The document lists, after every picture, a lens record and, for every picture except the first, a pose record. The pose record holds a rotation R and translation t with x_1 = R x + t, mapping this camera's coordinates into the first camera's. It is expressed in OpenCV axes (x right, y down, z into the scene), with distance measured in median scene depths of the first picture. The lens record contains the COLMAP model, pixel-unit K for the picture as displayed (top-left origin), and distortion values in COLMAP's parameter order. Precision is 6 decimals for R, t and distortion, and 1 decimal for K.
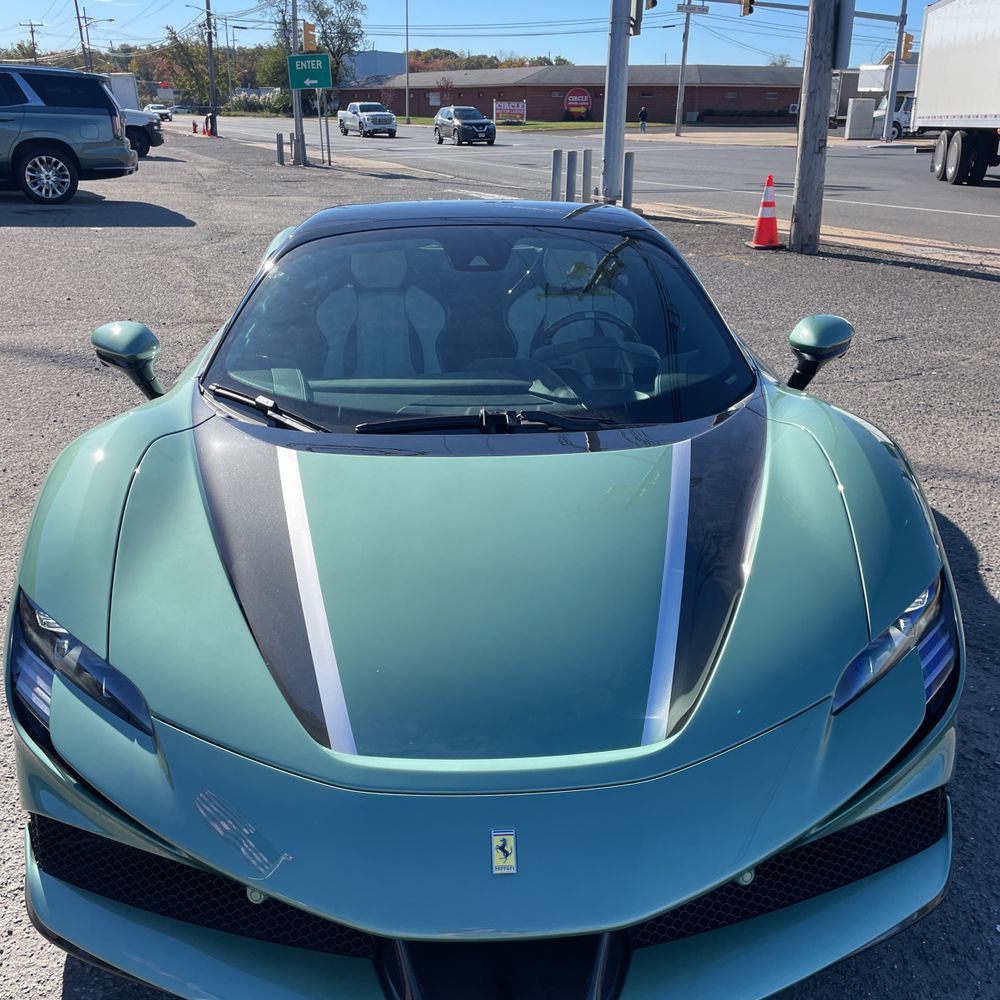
lens RADIAL K [[1005.2, 0, 506.7], [0, 1005.2, 494.4], [0, 0, 1]] dist [0.029934, 0.000000]
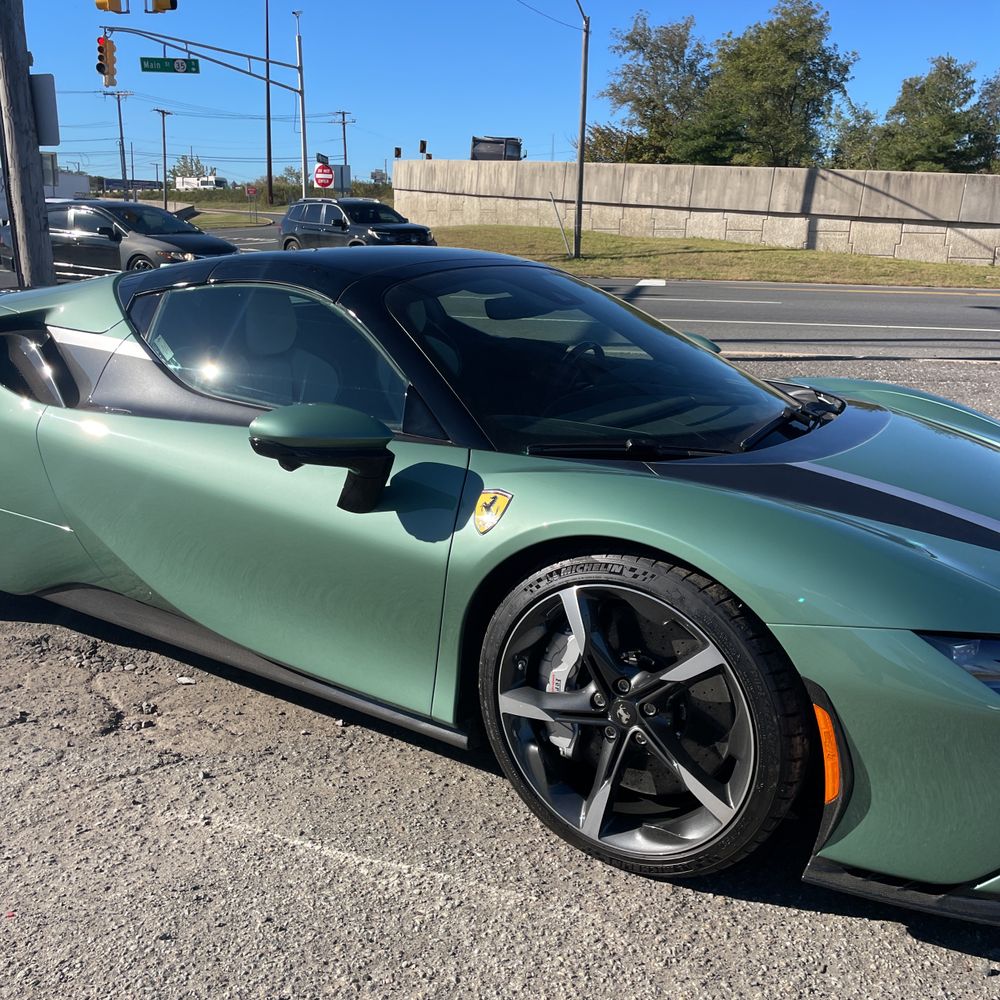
lens RADIAL K [[1005.2, 0, 511.0], [0, 1005.2, 493.7], [0, 0, 1]] dist [0.029934, 0.000000]
pose [[0.551979, -0.194535, 0.810848, -0.059978], [0.265963, 0.962690, 0.049912, -0.007147], [-0.790305, 0.188105, 0.583124, 0.033172]]
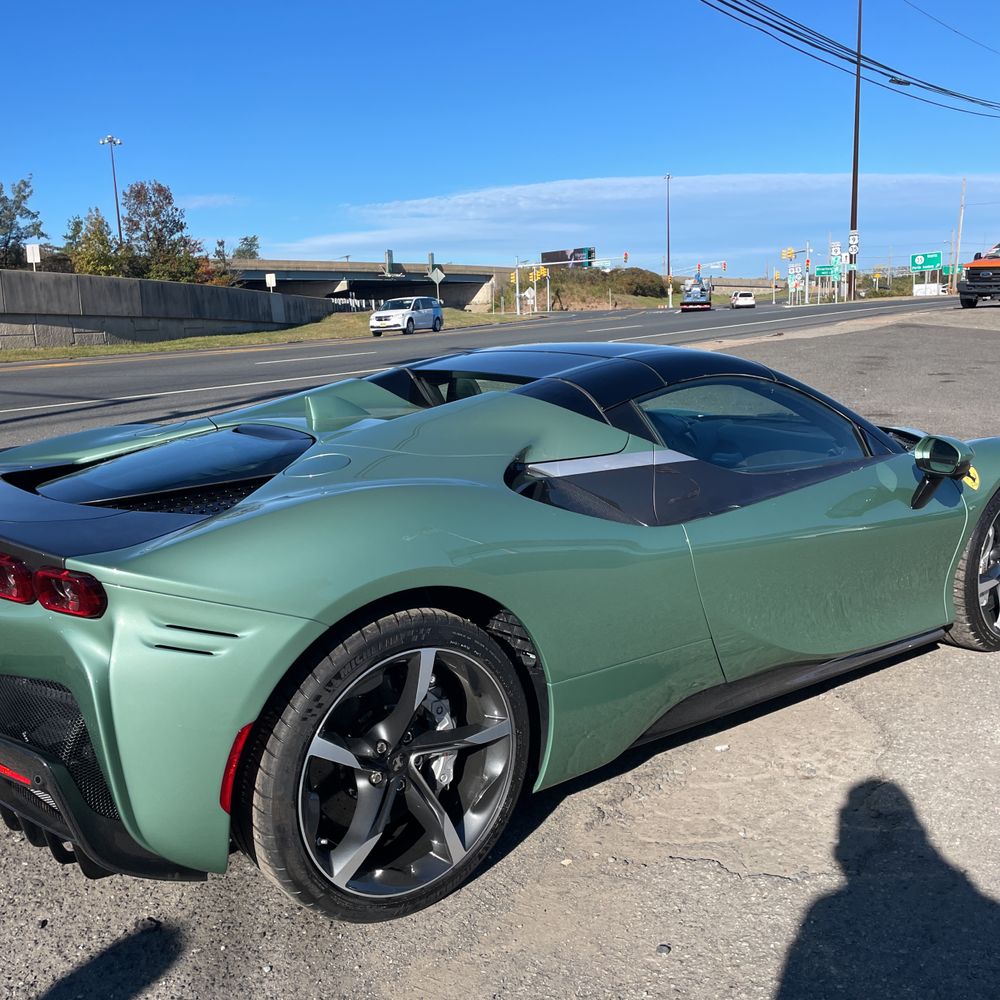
lens RADIAL K [[1005.2, 0, 508.6], [0, 1005.2, 507.2], [0, 0, 1]] dist [0.029934, 0.000000]
pose [[-0.584351, -0.141702, 0.799034, -0.067149], [0.307852, 0.872325, 0.379838, -0.044811], [-0.750841, 0.467942, -0.466120, 0.128198]]
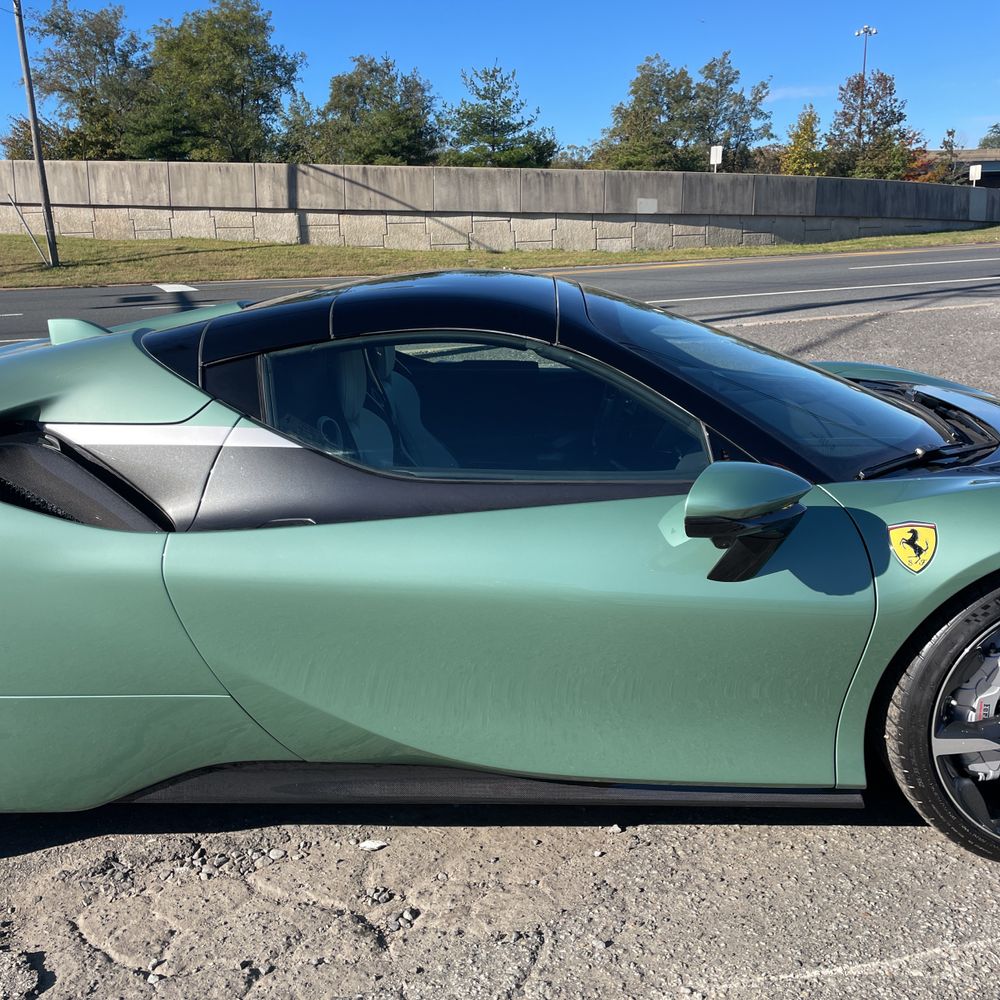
lens RADIAL K [[1005.2, 0, 514.7], [0, 1005.2, 497.9], [0, 0, 1]] dist [0.029934, 0.000000]
pose [[0.057914, -0.260281, 0.963794, -0.065367], [0.374451, 0.900595, 0.220714, -0.022476], [-0.925436, 0.348112, 0.149619, 0.070228]]
